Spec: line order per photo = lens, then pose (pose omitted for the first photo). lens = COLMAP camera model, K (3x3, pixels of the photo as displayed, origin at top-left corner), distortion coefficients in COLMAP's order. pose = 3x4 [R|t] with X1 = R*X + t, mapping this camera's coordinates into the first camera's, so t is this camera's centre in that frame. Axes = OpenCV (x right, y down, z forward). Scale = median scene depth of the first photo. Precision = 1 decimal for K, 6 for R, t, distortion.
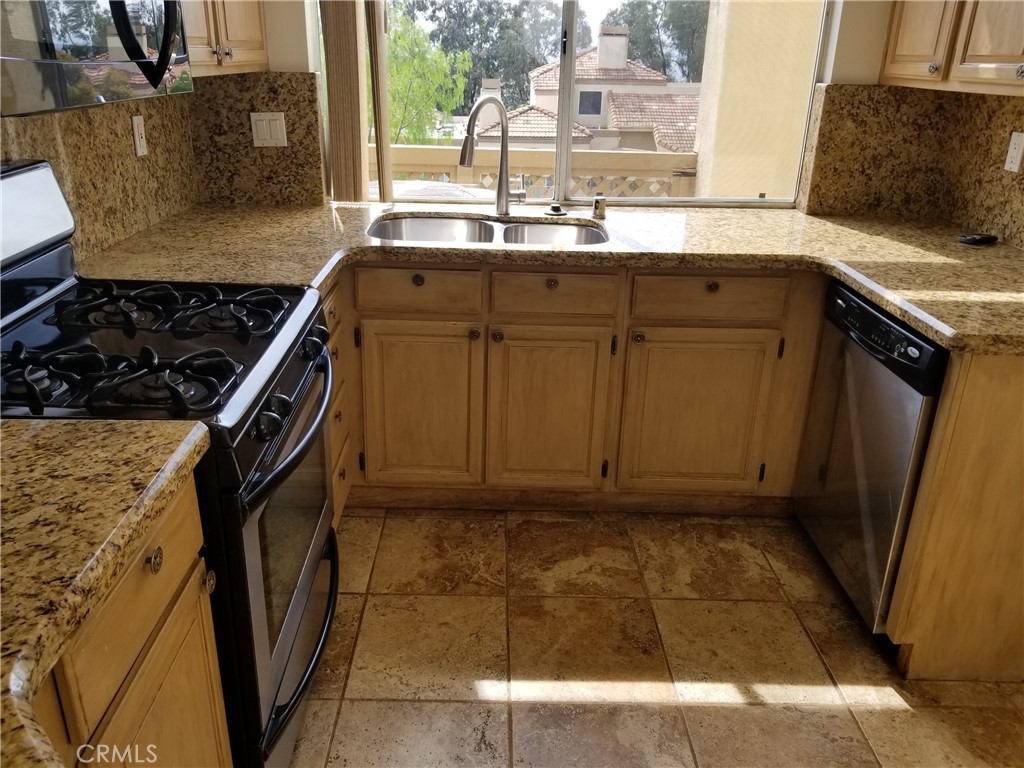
lens RADIAL K [[799.6, 0, 502.2], [0, 799.6, 377.8], [0, 0, 1]] dist [0.077316, -0.123931]
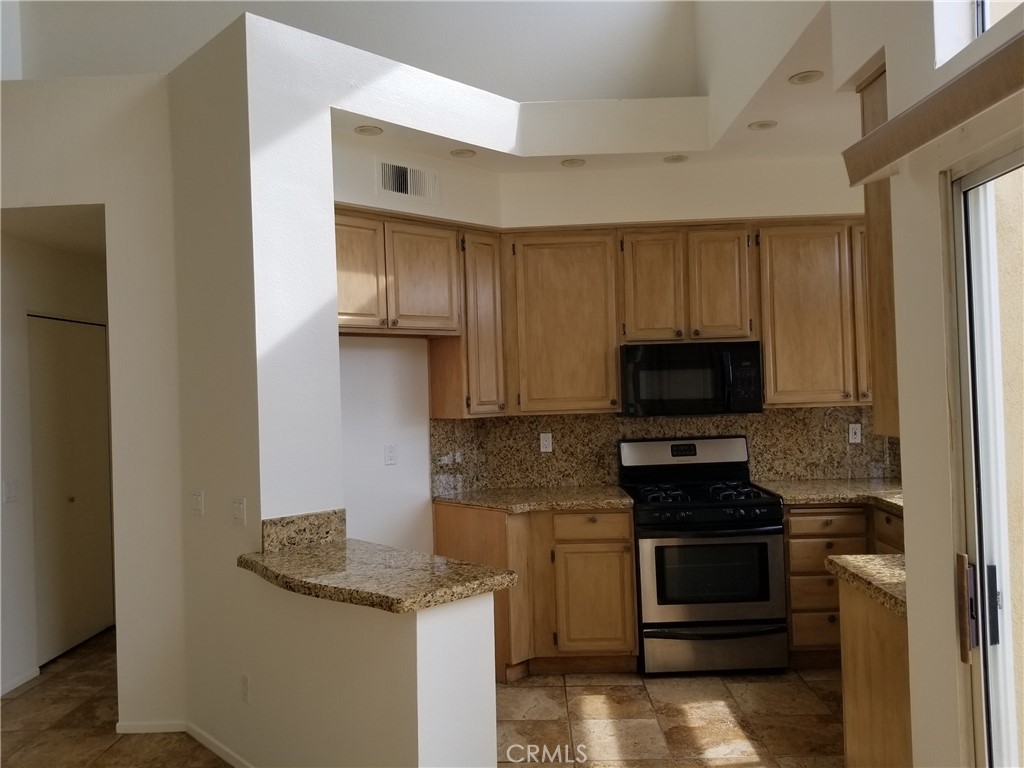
lens RADIAL K [[799.6, 0, 512.5], [0, 799.6, 380.0], [0, 0, 1]] dist [0.077316, -0.123931]
pose [[-0.019075, -0.022339, -0.999568, 1.358861], [-0.343950, 0.938877, -0.014419, -0.088560], [0.938794, 0.343526, -0.025593, 0.180966]]
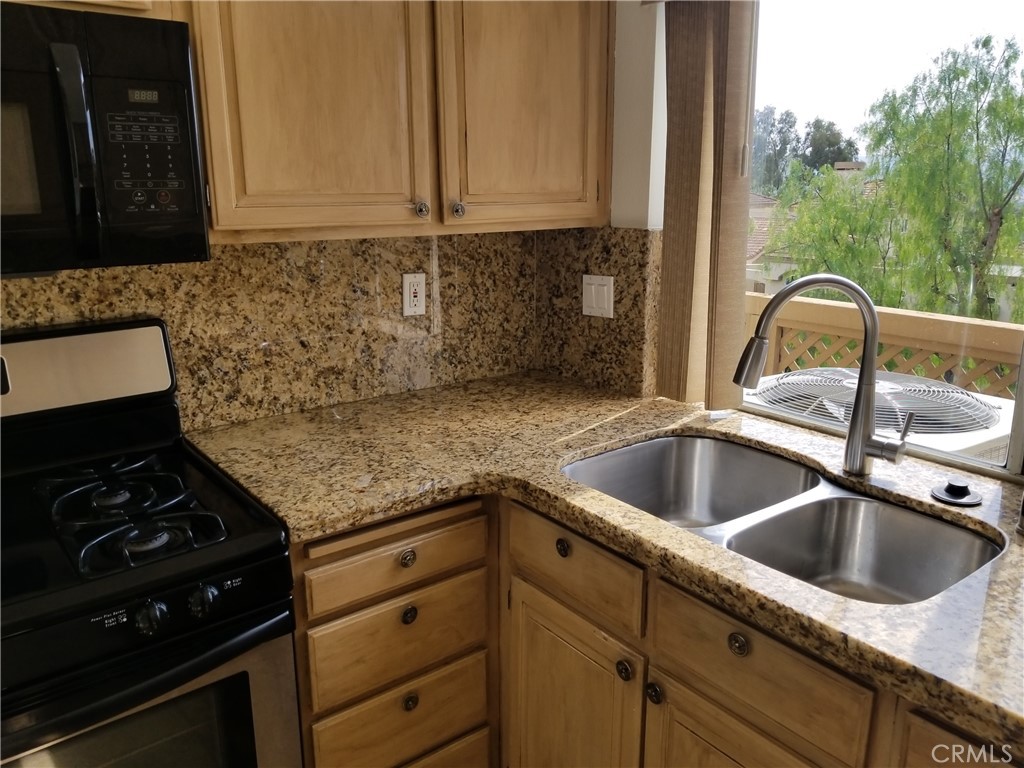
lens RADIAL K [[799.6, 0, 517.2], [0, 799.6, 375.3], [0, 0, 1]] dist [0.077316, -0.123931]
pose [[0.613709, 0.165642, -0.771961, 0.288779], [-0.282422, 0.959108, -0.018727, -0.196803], [0.737292, 0.229511, 0.635394, 0.460977]]
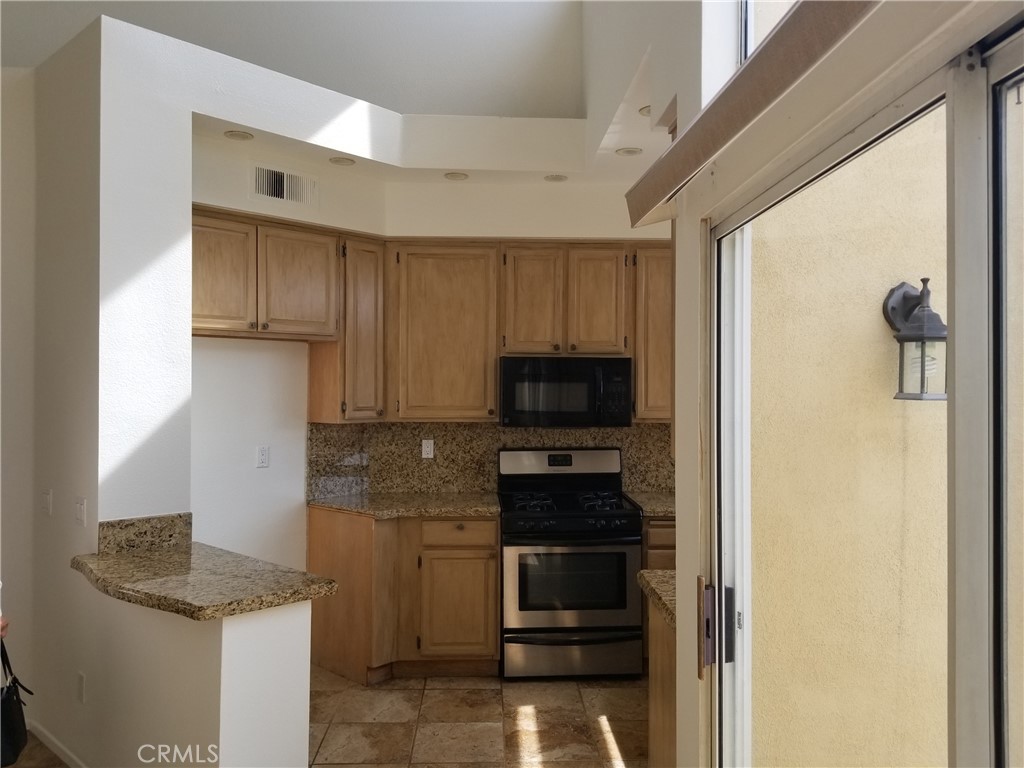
lens RADIAL K [[799.6, 0, 517.5], [0, 799.6, 381.1], [0, 0, 1]] dist [0.077316, -0.123931]
pose [[0.041342, -0.017663, -0.998989, 1.391960], [-0.376302, 0.925946, -0.031945, -0.167605], [0.925574, 0.377242, 0.031634, 0.323348]]
